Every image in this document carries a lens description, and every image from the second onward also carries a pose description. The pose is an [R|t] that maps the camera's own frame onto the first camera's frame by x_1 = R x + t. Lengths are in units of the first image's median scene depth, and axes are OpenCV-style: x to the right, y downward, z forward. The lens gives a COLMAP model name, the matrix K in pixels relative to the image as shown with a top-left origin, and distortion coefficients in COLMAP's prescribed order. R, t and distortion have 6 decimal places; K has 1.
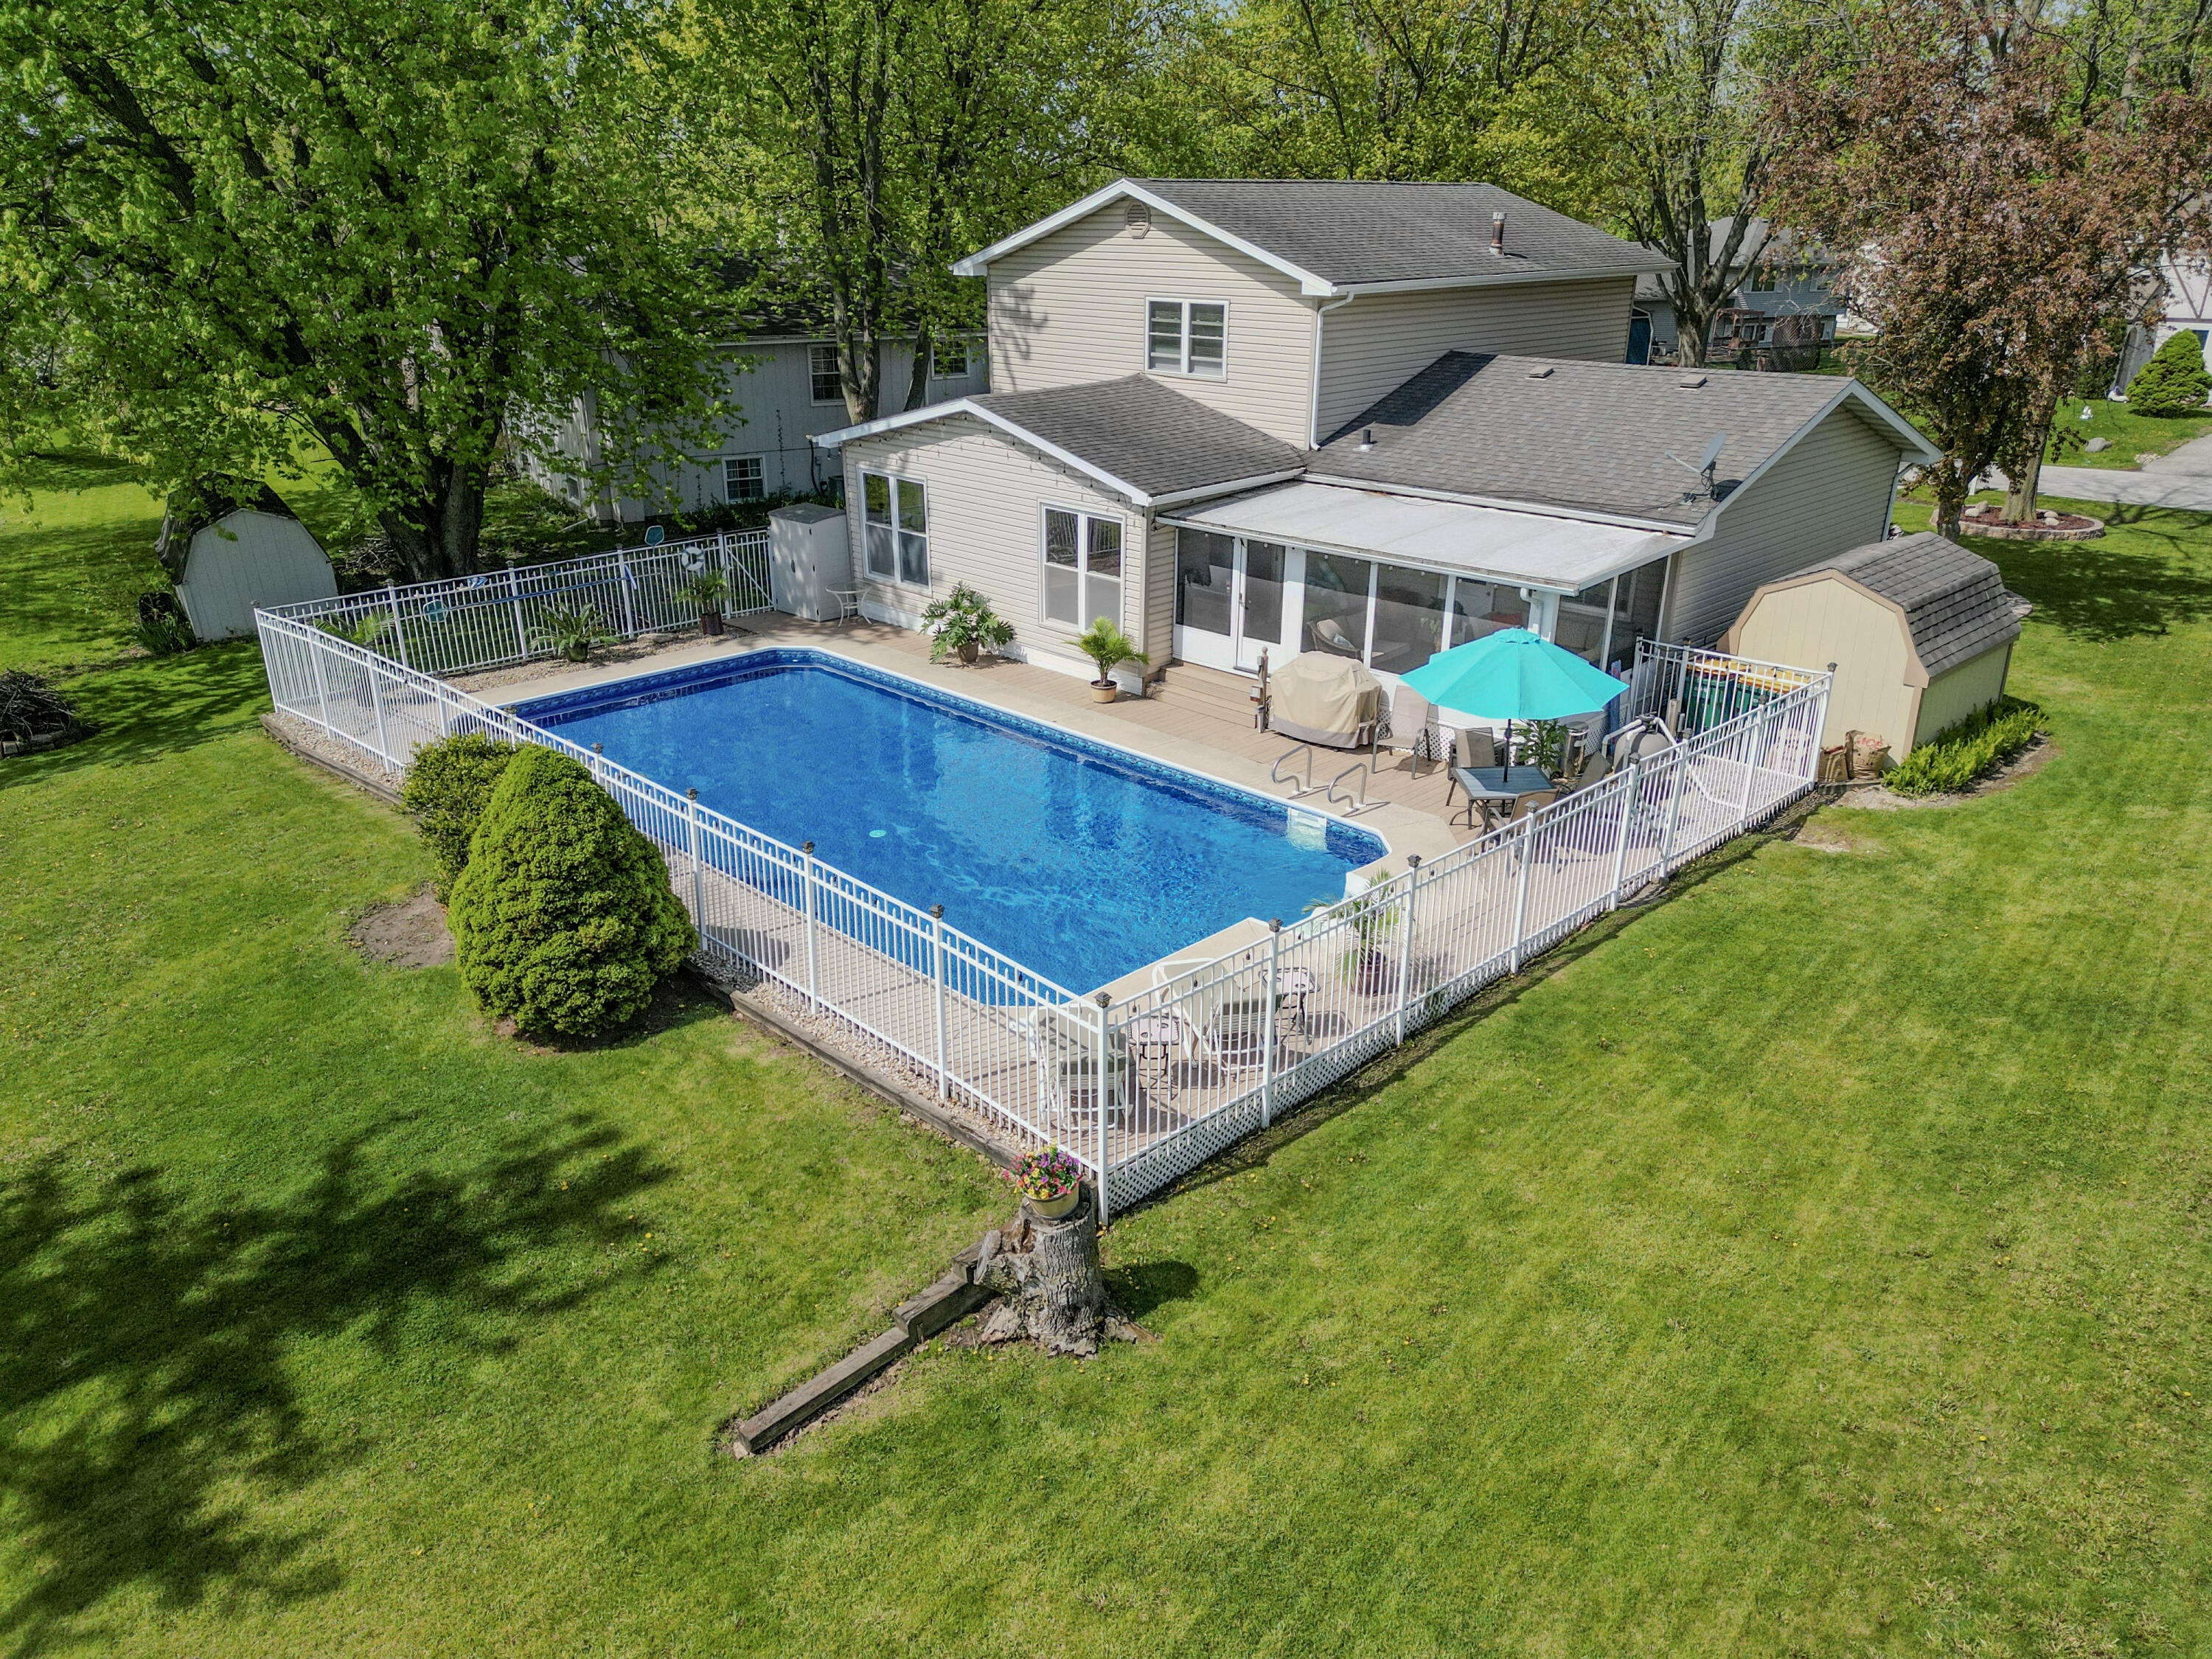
lens RADIAL K [[1544.8, 0, 1106.0], [0, 1544.8, 829.5], [0, 0, 1]] dist [0.075470, -0.073515]
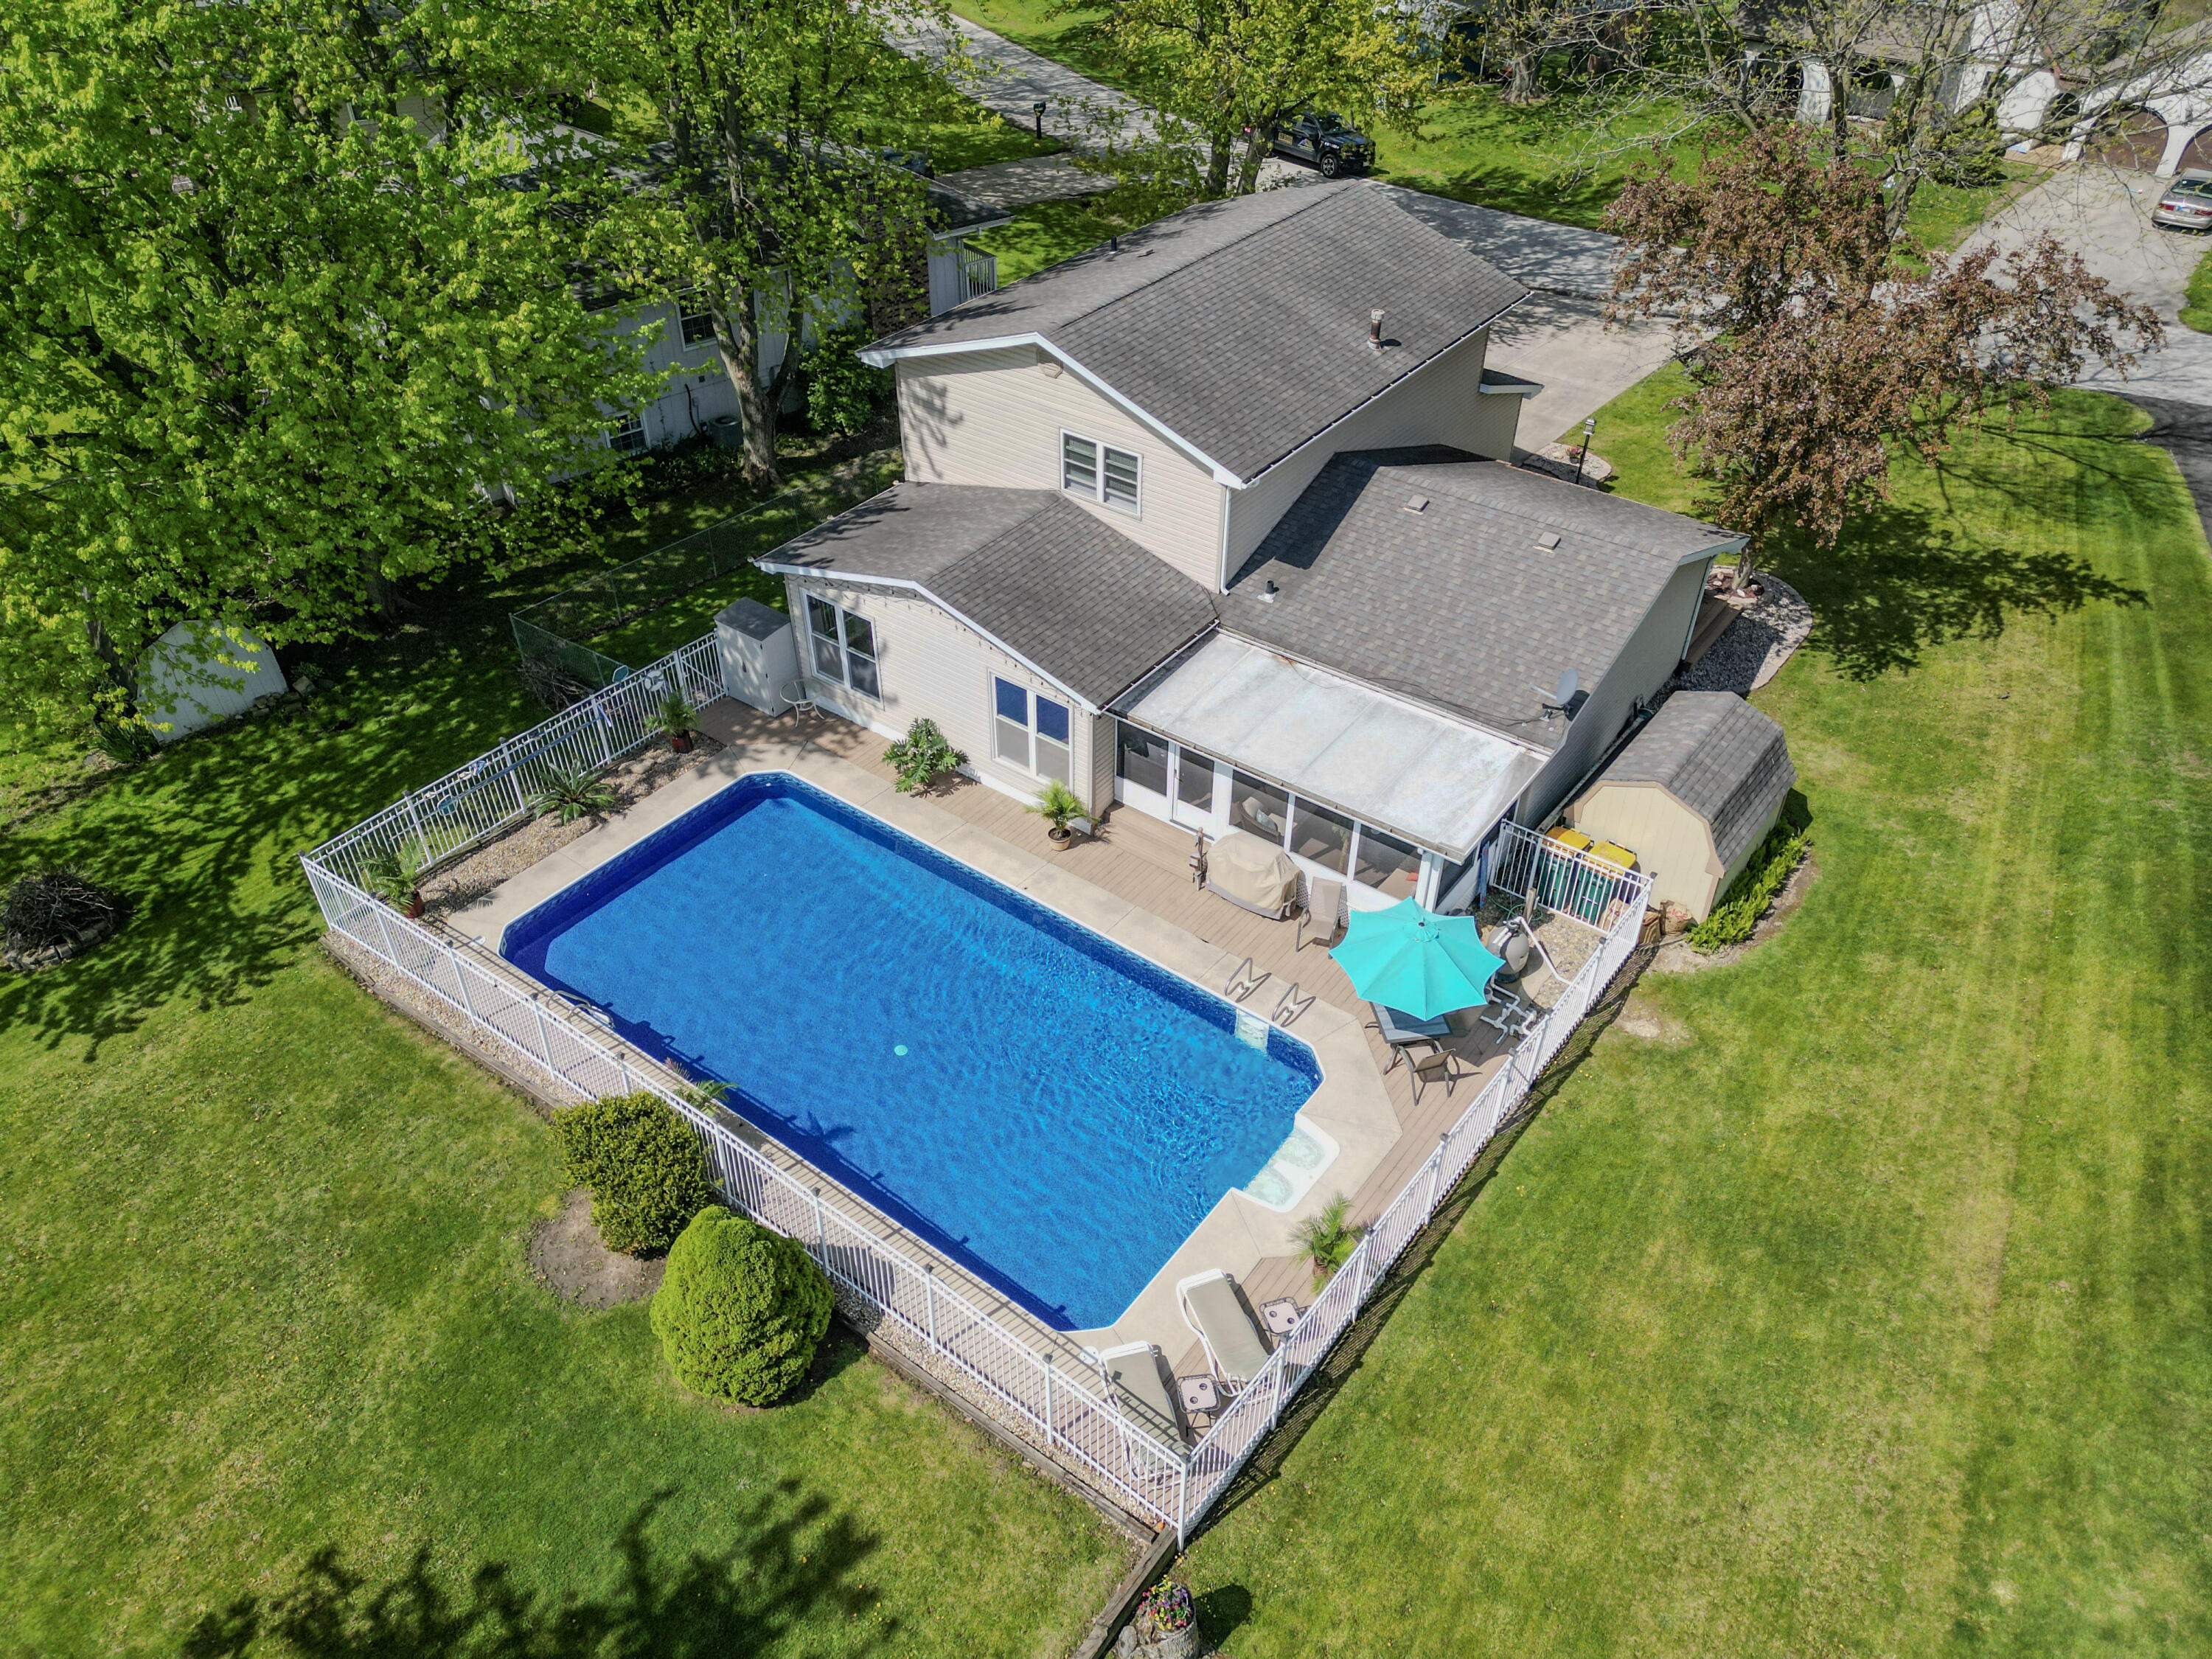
lens RADIAL K [[1544.8, 0, 1106.0], [0, 1544.8, 829.5], [0, 0, 1]] dist [0.075470, -0.073515]
pose [[0.990933, -0.085242, 0.103850, -0.087054], [0.051523, 0.954962, 0.292221, -0.436427], [-0.124082, -0.284221, 0.950696, -0.115187]]
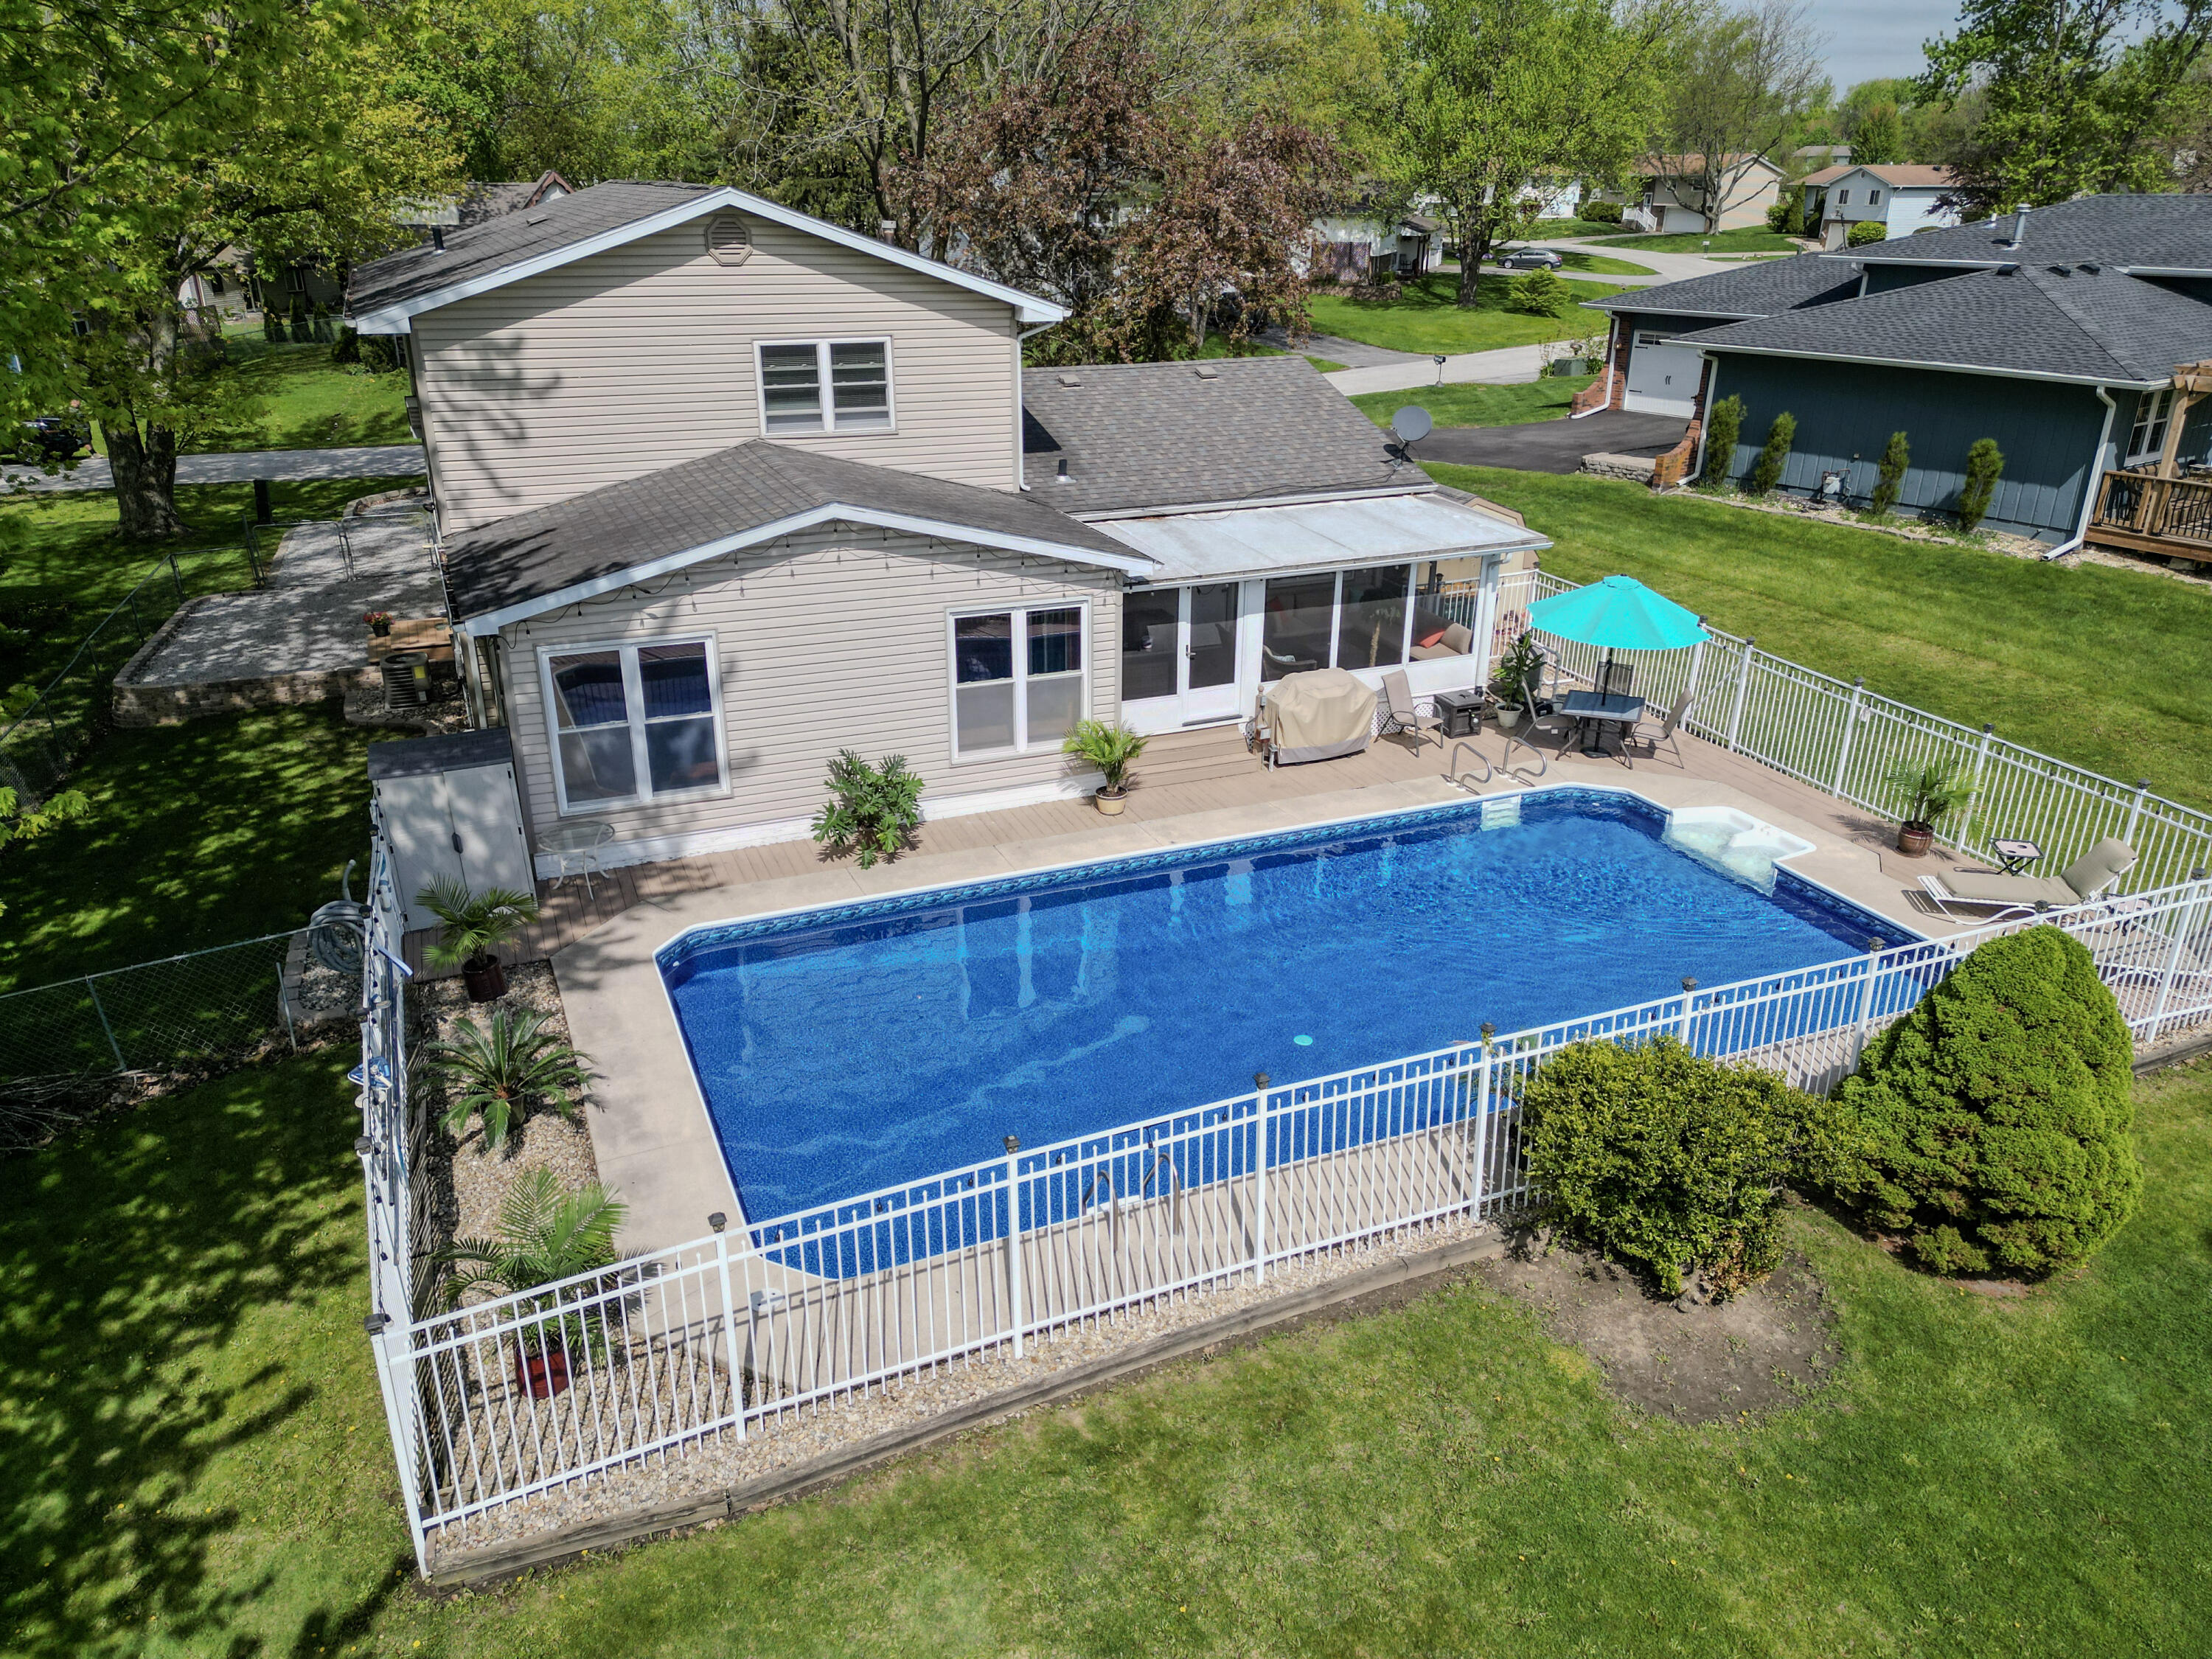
lens RADIAL K [[1544.8, 0, 1106.0], [0, 1544.8, 829.5], [0, 0, 1]] dist [0.075470, -0.073515]
pose [[0.379050, -0.359091, 0.852863, -0.731968], [0.337744, 0.911745, 0.233774, -0.273414], [-0.861539, 0.199437, 0.466878, 0.605824]]
